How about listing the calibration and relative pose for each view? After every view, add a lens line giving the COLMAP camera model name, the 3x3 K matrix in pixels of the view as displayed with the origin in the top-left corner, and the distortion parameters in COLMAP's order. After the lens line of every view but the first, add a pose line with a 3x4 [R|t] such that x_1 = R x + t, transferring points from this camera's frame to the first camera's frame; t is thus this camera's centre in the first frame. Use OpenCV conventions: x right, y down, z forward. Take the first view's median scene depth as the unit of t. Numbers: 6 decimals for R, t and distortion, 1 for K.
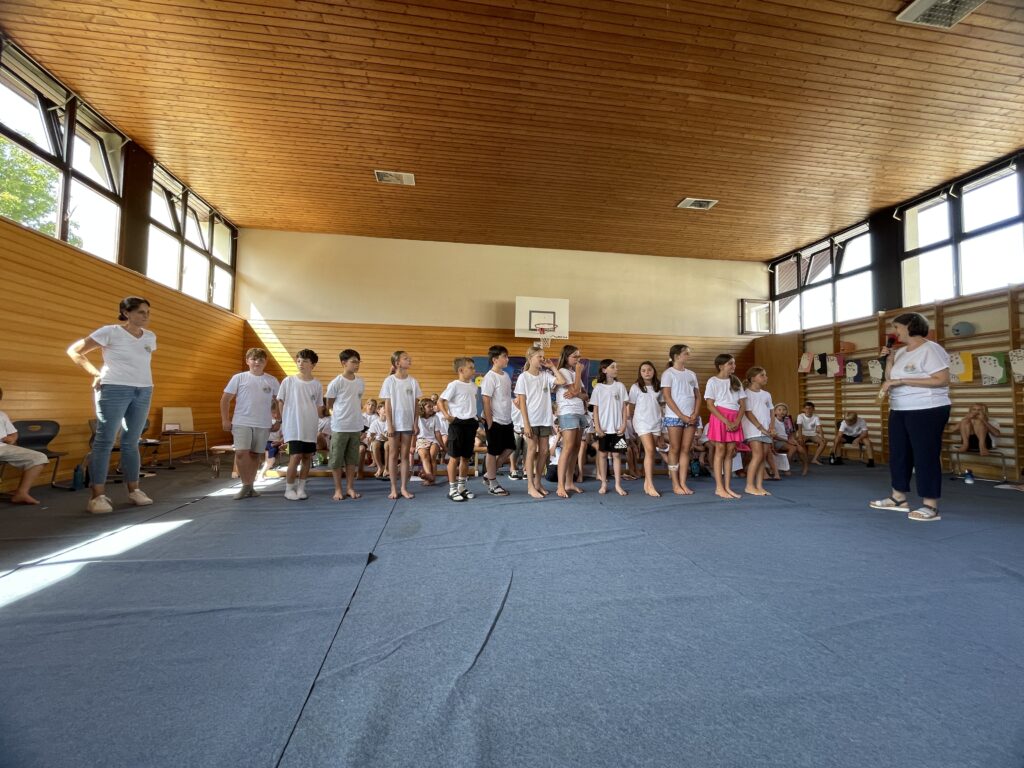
lens RADIAL K [[428.2, 0, 512.7], [0, 428.2, 382.7], [0, 0, 1]] dist [-0.002163, -0.000171]
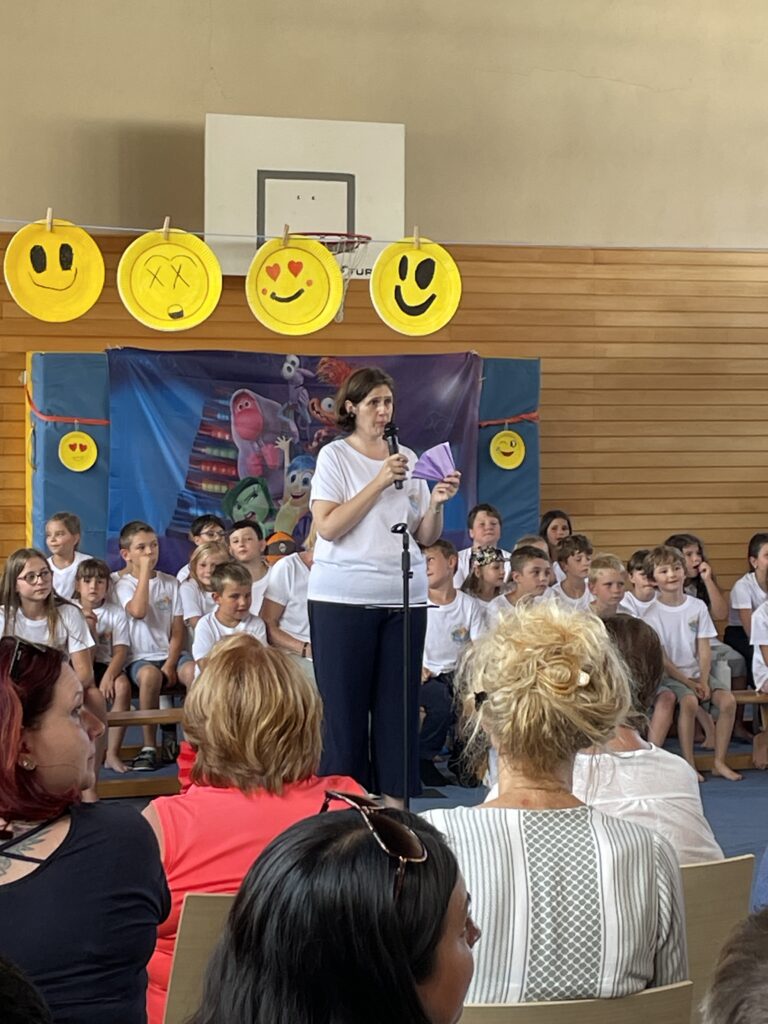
lens RADIAL K [[2501.7, 0, 376.3], [0, 2501.7, 509.5], [0, 0, 1]] dist [0.240706, 0.000000]
pose [[0.979559, -0.019652, 0.200196, -0.226125], [0.001994, 0.996116, 0.088027, -0.112158], [-0.201149, -0.085829, 0.975793, -0.581101]]
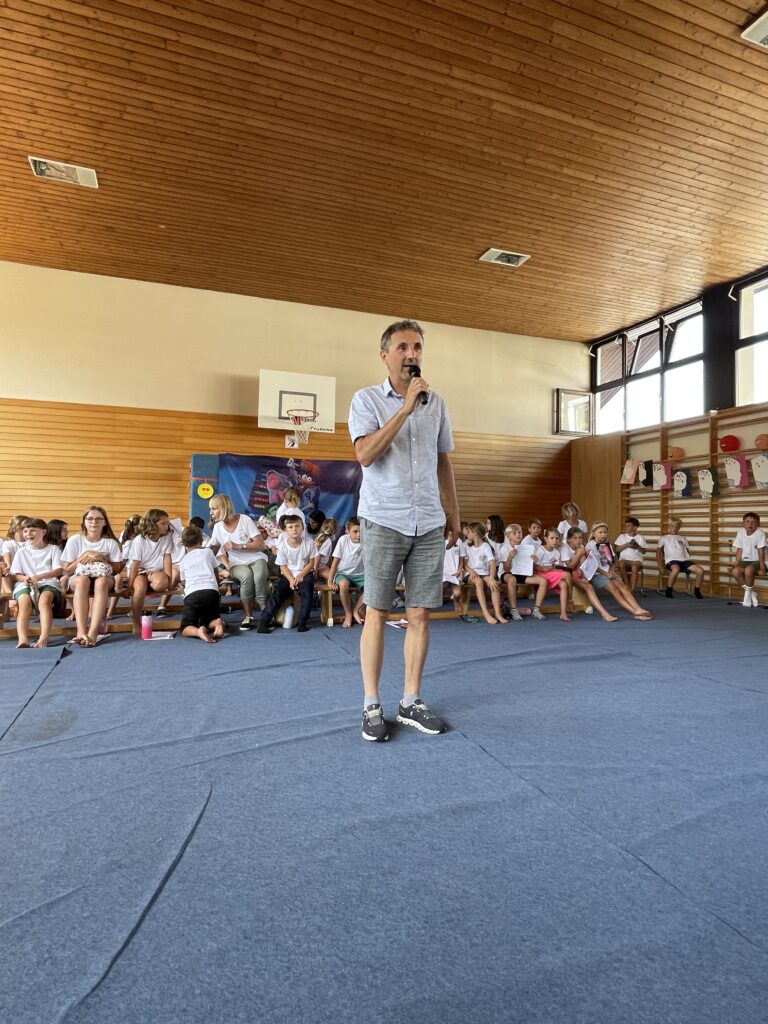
lens RADIAL K [[578.3, 0, 386.4], [0, 578.3, 506.8], [0, 0, 1]] dist [-0.002190, 0.003177]
pose [[0.979333, 0.005654, 0.202175, 0.023351], [-0.009971, 0.999743, 0.020343, 0.001392], [-0.202008, -0.021938, 0.979138, 0.034489]]
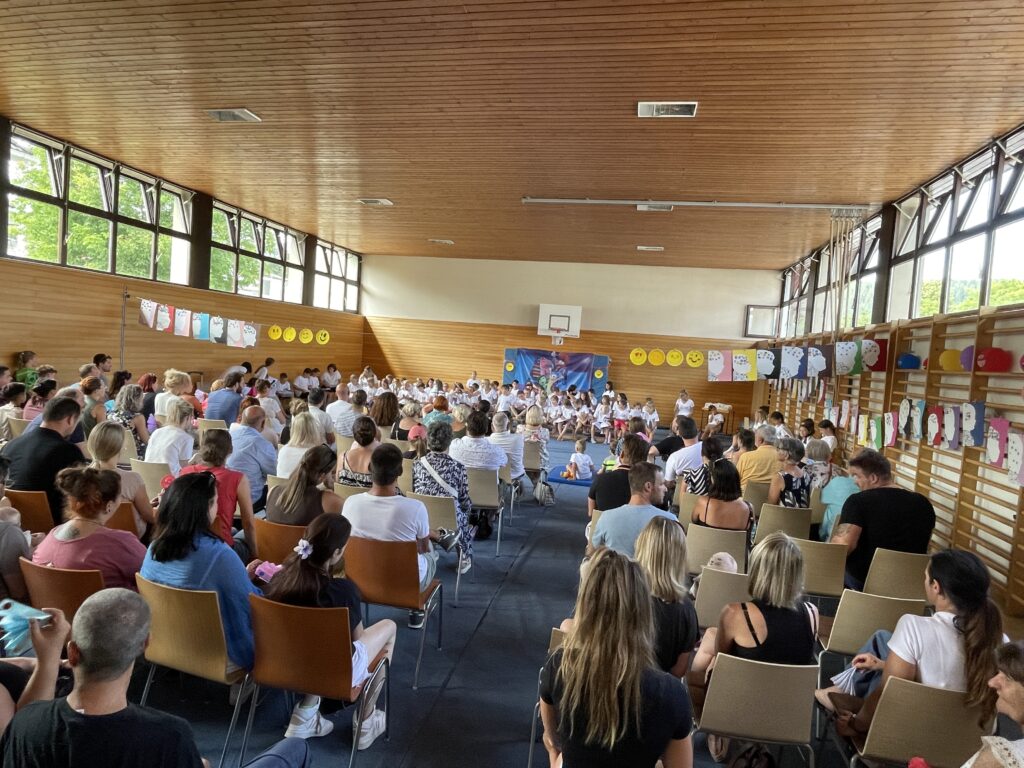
lens RADIAL K [[578.3, 0, 514.3], [0, 578.3, 378.7], [0, 0, 1]] dist [-0.002190, 0.003177]
pose [[0.935962, 0.073281, -0.344392, 0.642384], [-0.044387, 0.994856, 0.091058, -0.149211], [0.349293, -0.069941, 0.934400, -0.807763]]
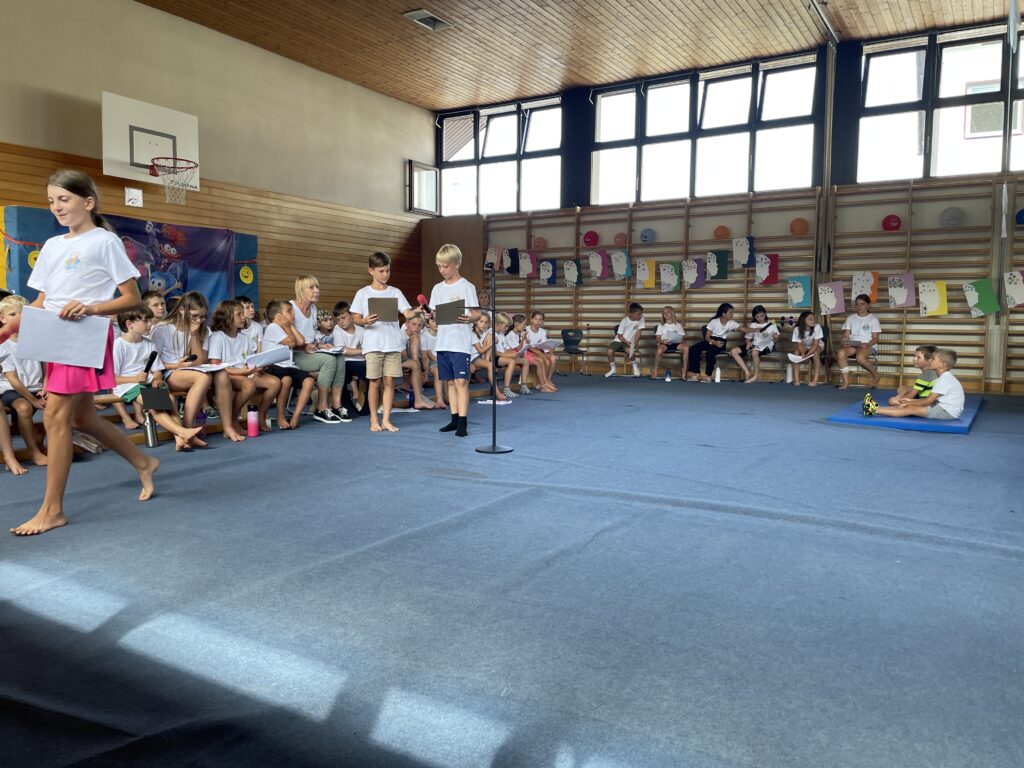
lens RADIAL K [[765.1, 0, 510.7], [0, 765.1, 377.0], [0, 0, 1]] dist [0.080817, -0.098451]
pose [[0.644864, -0.066360, 0.761411, -0.451006], [-0.036974, 0.992349, 0.117801, 0.004123], [-0.763402, -0.104118, 0.637477, 0.032442]]
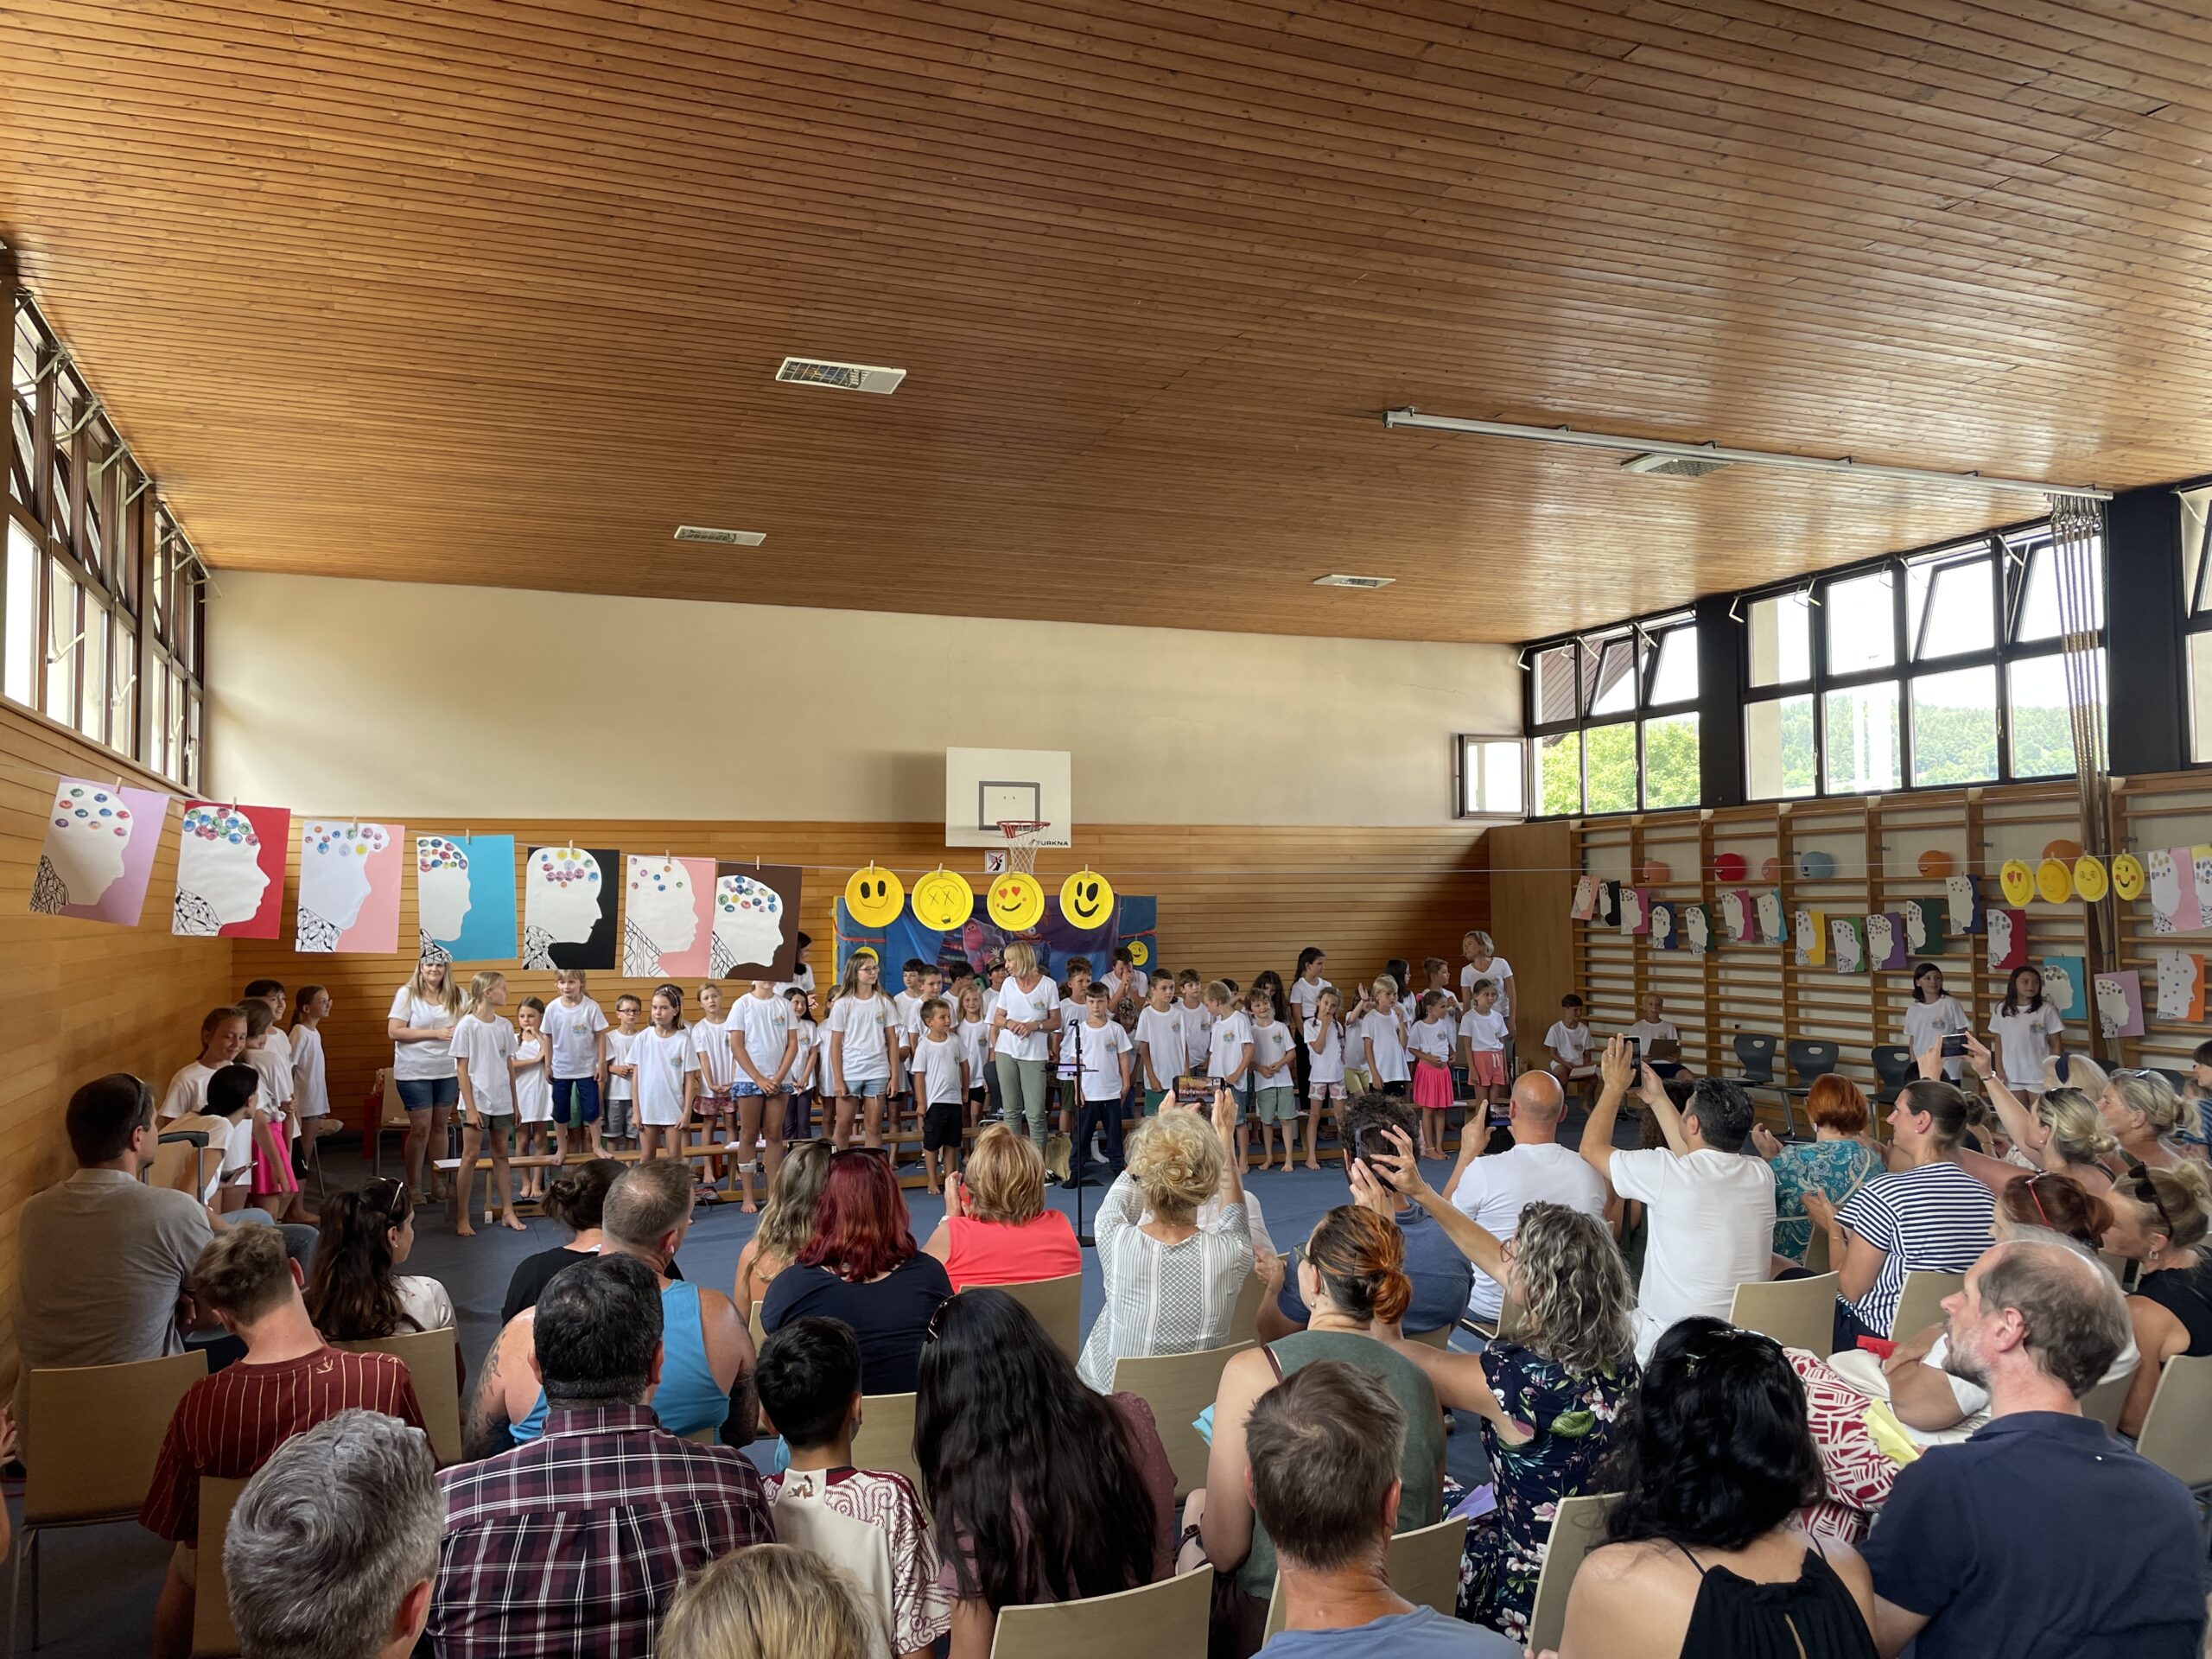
lens RADIAL K [[1652.7, 0, 1096.9], [0, 1652.7, 833.5], [0, 0, 1]] dist [0.080817, -0.098451]
pose [[0.972951, -0.011695, 0.230717, -0.250132], [0.009985, 0.999913, 0.008580, -0.149422], [-0.230797, -0.006044, 0.972983, -0.661626]]
